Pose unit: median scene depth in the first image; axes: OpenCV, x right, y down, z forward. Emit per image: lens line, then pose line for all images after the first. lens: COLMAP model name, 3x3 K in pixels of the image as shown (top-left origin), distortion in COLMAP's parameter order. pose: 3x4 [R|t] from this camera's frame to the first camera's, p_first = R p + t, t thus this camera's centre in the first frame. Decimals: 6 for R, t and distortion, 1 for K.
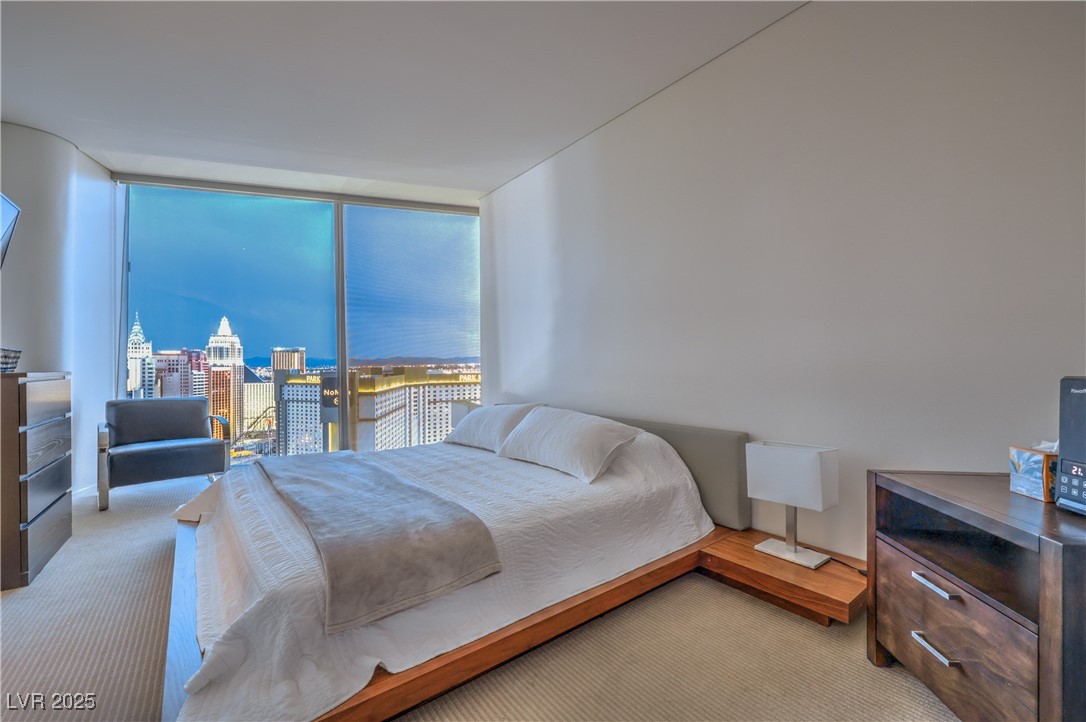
lens RADIAL K [[452.1, 0, 543.1], [0, 452.1, 363.8], [0, 0, 1]] dist [-0.001057, -0.000145]
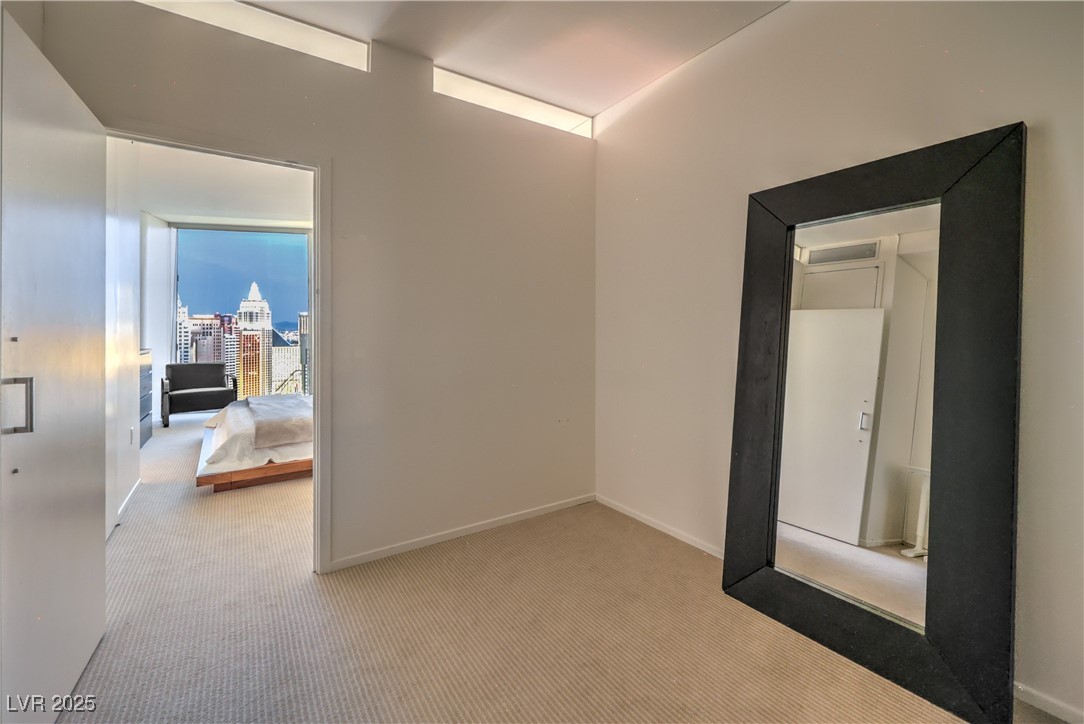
lens RADIAL K [[459.8, 0, 533.2], [0, 459.8, 330.8], [0, 0, 1]] dist [-0.001274, -0.000144]
pose [[0.997608, 0.006248, -0.068842, 0.185362], [-0.006049, 0.999977, 0.003093, -0.019976], [0.068860, -0.002669, 0.997623, -0.221465]]
